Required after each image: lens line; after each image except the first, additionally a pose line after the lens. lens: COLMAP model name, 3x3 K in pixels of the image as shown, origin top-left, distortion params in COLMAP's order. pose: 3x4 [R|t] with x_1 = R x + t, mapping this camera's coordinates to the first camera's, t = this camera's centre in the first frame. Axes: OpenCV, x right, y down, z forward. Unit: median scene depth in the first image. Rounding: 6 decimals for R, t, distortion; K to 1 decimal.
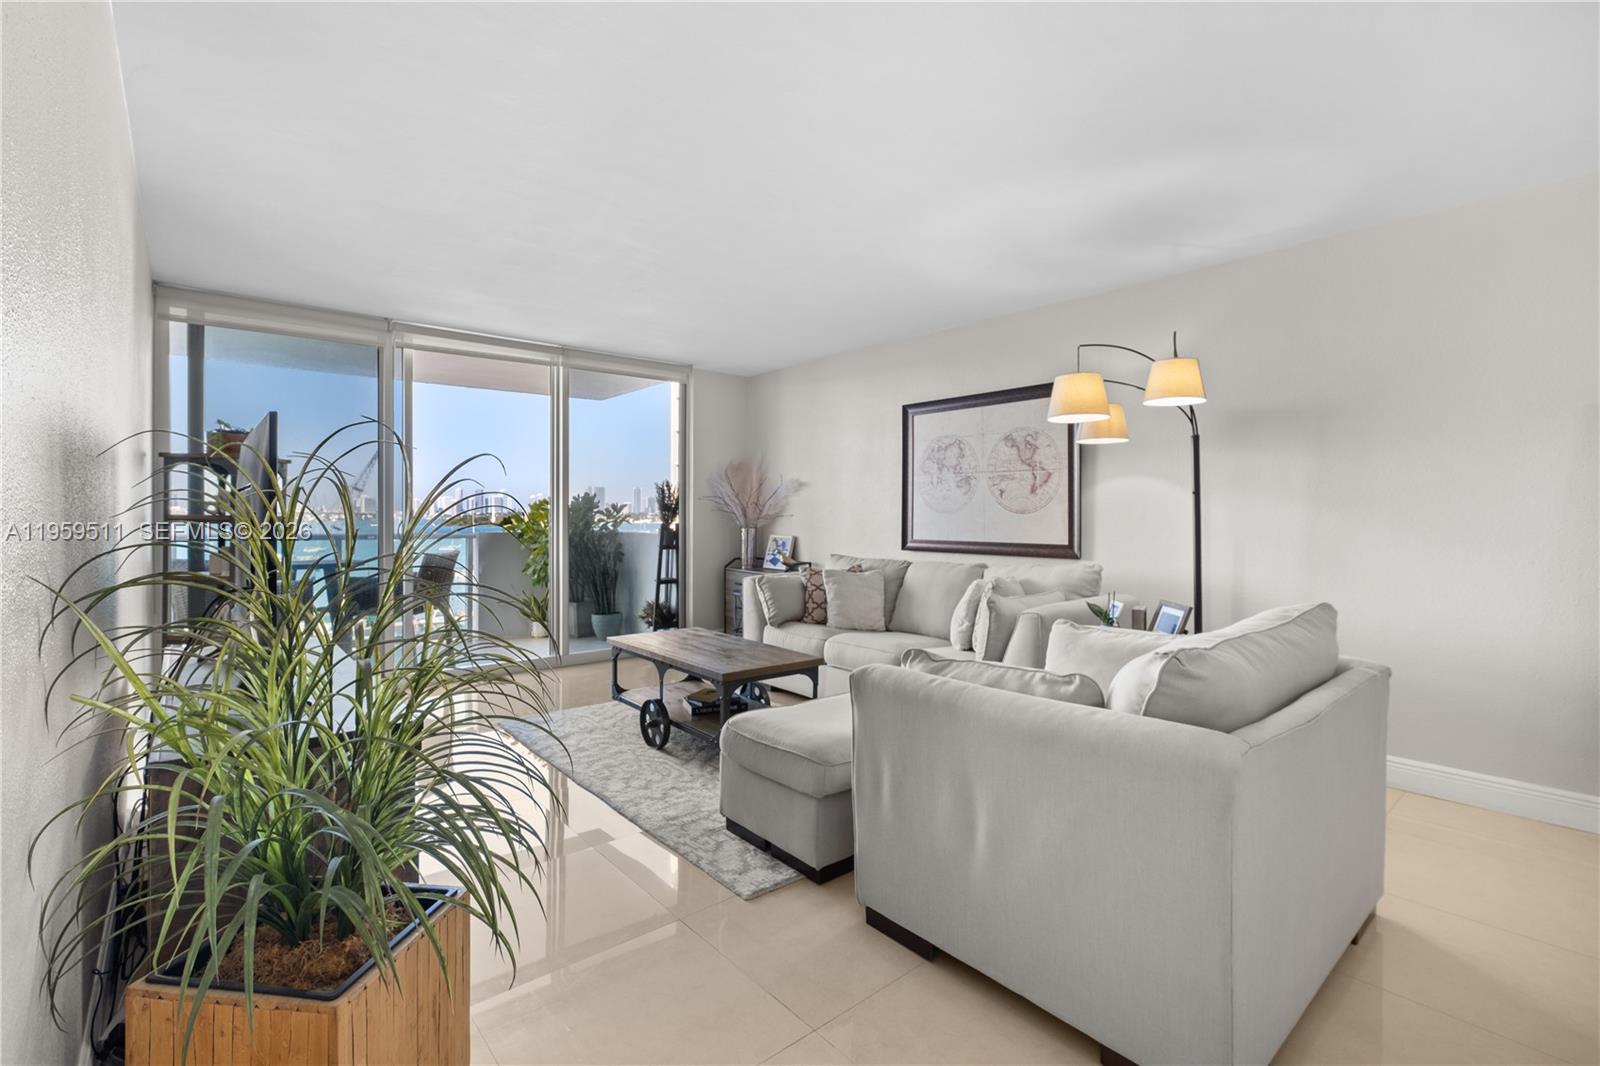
lens RADIAL K [[723.6, 0, 779.5], [0, 723.6, 512.8], [0, 0, 1]] dist [0.007390, 0.000160]
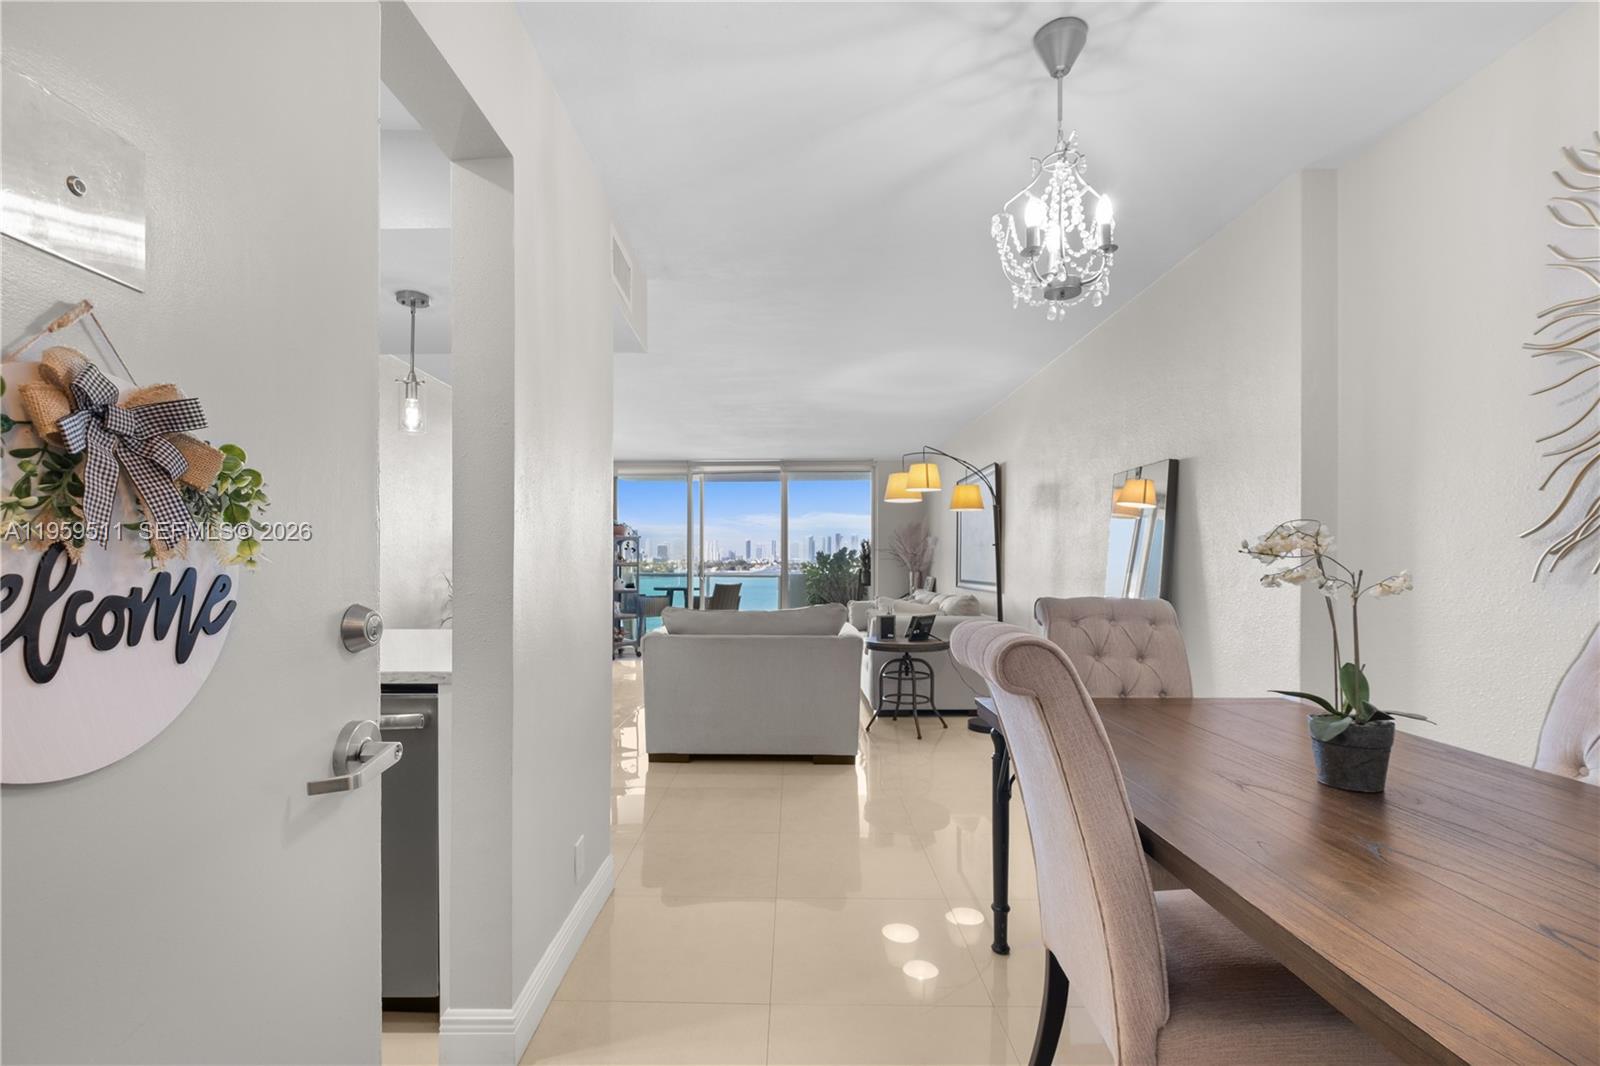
lens RADIAL K [[723.6, 0, 785.2], [0, 723.6, 575.5], [0, 0, 1]] dist [0.007390, 0.000160]
pose [[0.755747, 0.006781, -0.654828, 0.893067], [0.005646, 0.999842, 0.016870, 0.004197], [0.654839, -0.016446, 0.755590, -0.273842]]
